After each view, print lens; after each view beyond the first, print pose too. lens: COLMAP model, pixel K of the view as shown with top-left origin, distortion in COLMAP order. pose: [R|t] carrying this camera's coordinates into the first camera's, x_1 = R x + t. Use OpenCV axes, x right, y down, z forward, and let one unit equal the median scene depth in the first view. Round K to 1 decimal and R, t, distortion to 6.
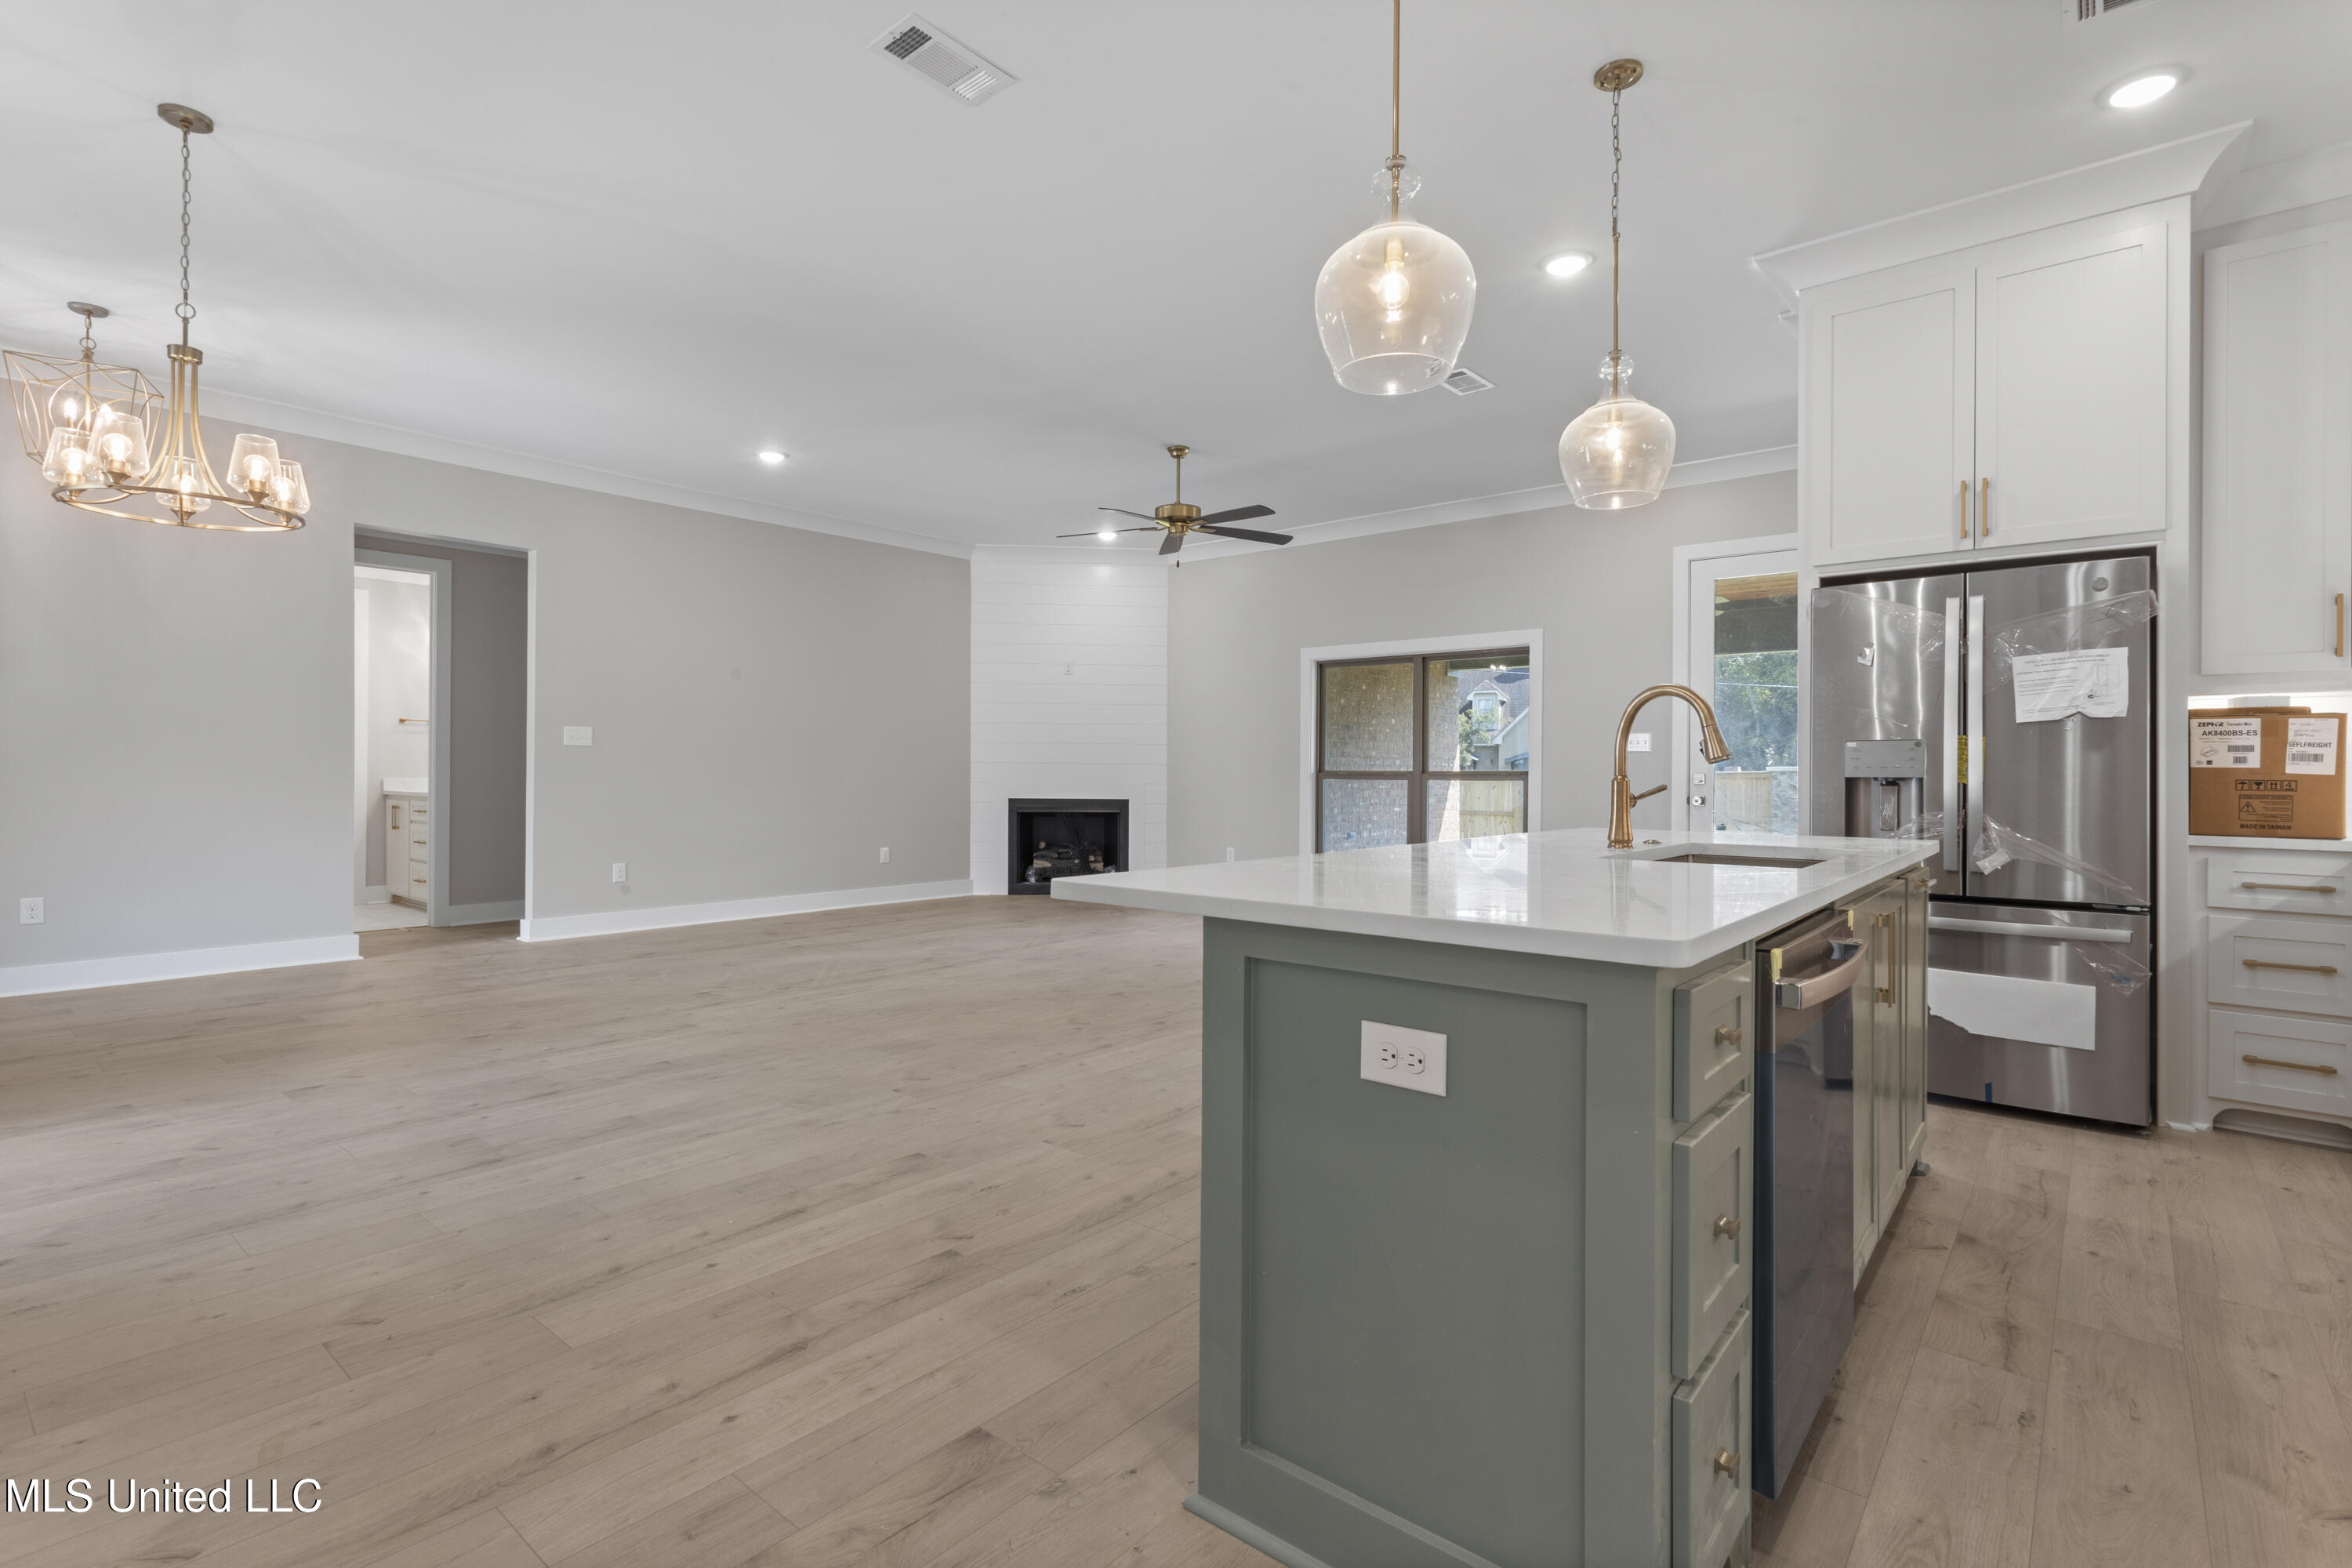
lens RADIAL K [[1122.4, 0, 1159.9], [0, 1122.4, 765.0], [0, 0, 1]] dist [0.009420, -0.000167]
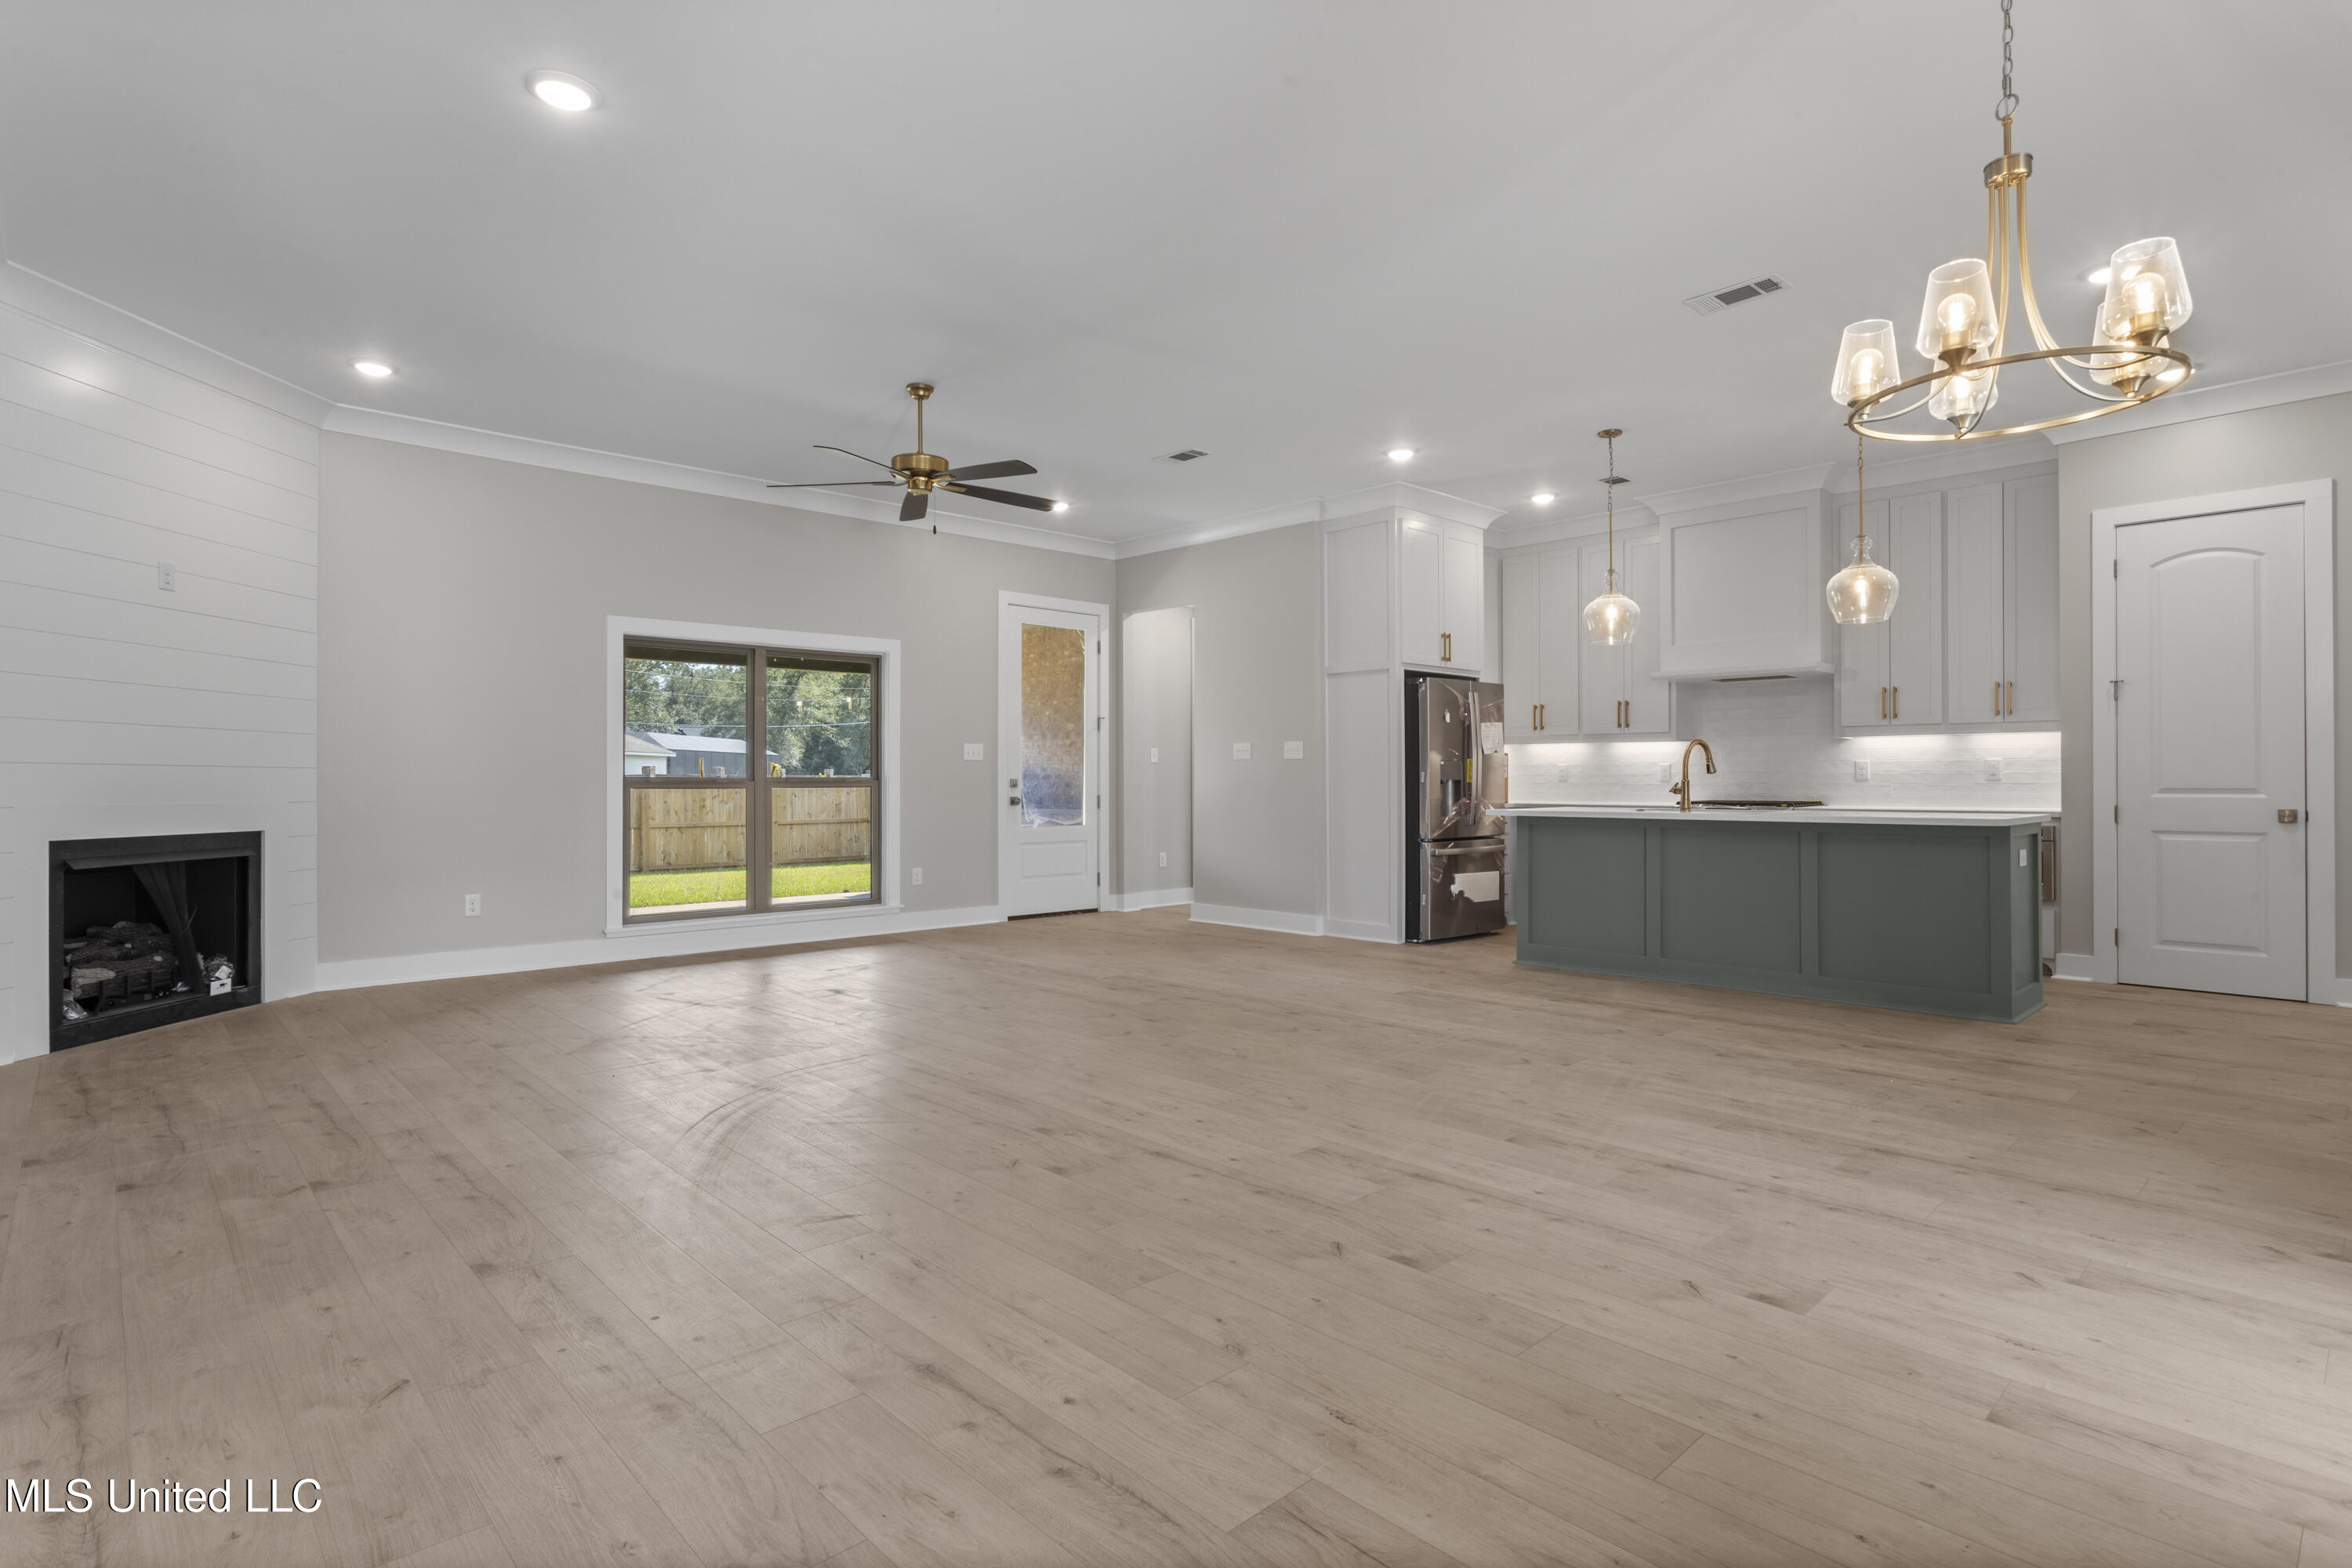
lens RADIAL K [[1163.5, 0, 1178.1], [0, 1163.5, 788.7], [0, 0, 1]] dist [-0.015002, 0.004937]
pose [[0.103210, -0.012853, 0.994577, -0.735538], [-0.003680, 0.999905, 0.013304, 0.000464], [-0.994653, -0.005033, 0.103153, 0.656918]]
